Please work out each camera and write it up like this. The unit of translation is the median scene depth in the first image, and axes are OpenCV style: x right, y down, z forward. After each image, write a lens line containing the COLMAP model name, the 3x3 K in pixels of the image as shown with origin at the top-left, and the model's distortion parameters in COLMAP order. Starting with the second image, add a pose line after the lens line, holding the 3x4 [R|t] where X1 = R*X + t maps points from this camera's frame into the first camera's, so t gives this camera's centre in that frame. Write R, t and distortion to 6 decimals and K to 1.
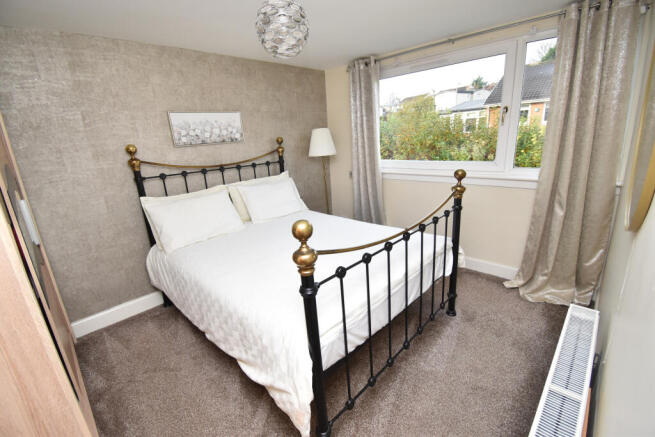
lens RADIAL K [[289.7, 0, 328.0], [0, 289.7, 215.3], [0, 0, 1]] dist [-0.000818, -0.003104]
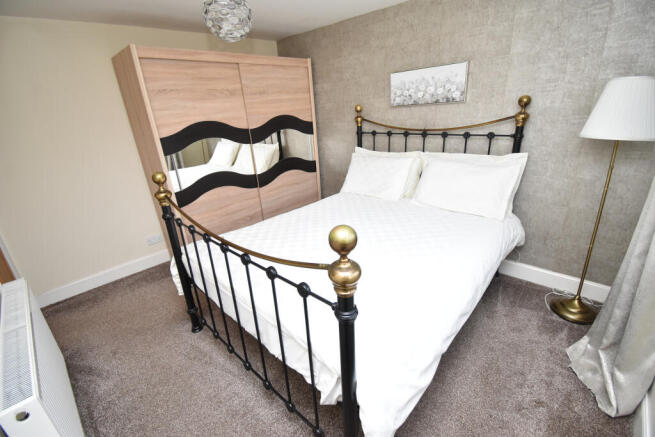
lens RADIAL K [[289.7, 0, 328.0], [0, 289.7, 220.6], [0, 0, 1]] dist [-0.000818, -0.003104]
pose [[0.018994, 0.407937, -0.912812, 0.581002], [-0.219408, 0.892423, 0.394260, -0.217436], [0.975448, 0.192790, 0.106455, 0.688822]]
